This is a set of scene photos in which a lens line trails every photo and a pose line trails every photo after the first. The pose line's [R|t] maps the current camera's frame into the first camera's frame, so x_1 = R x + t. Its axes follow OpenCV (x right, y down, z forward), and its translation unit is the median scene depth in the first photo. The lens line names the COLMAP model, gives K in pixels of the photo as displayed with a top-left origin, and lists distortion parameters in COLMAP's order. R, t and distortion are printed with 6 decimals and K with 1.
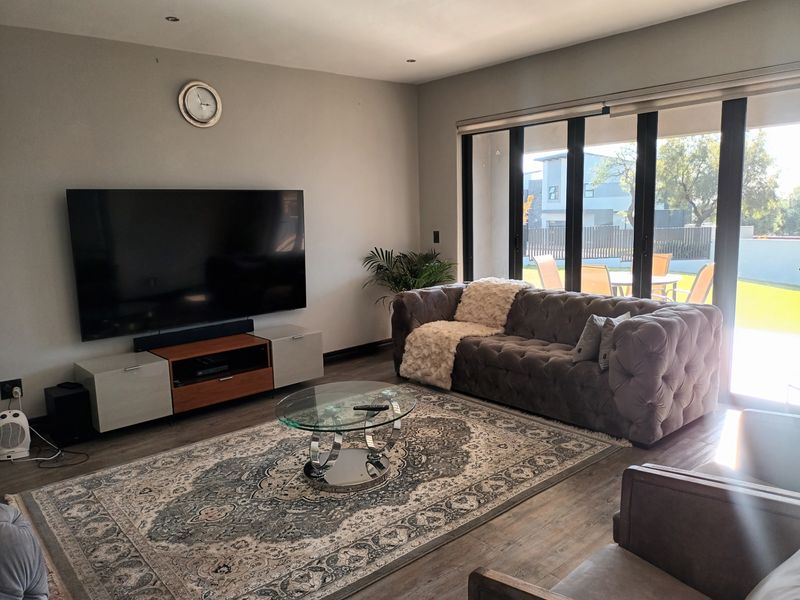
lens RADIAL K [[588.7, 0, 396.7], [0, 588.7, 299.5], [0, 0, 1]] dist [0.044851, -0.054649]
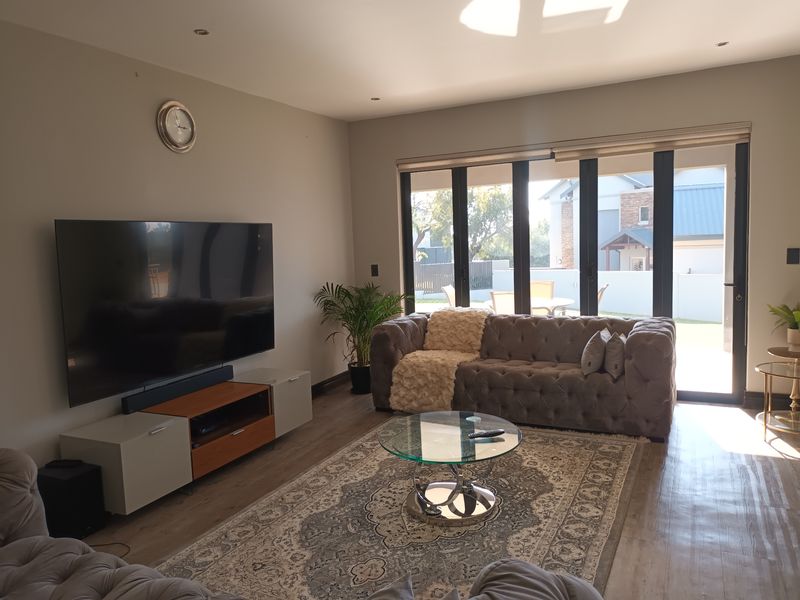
lens RADIAL K [[588.7, 0, 401.0], [0, 588.7, 296.8], [0, 0, 1]] dist [0.044851, -0.054649]
pose [[0.926874, -0.042995, 0.372903, -0.402573], [0.068826, 0.996043, -0.056231, -0.001834], [-0.369010, 0.077785, 0.926165, 0.075827]]
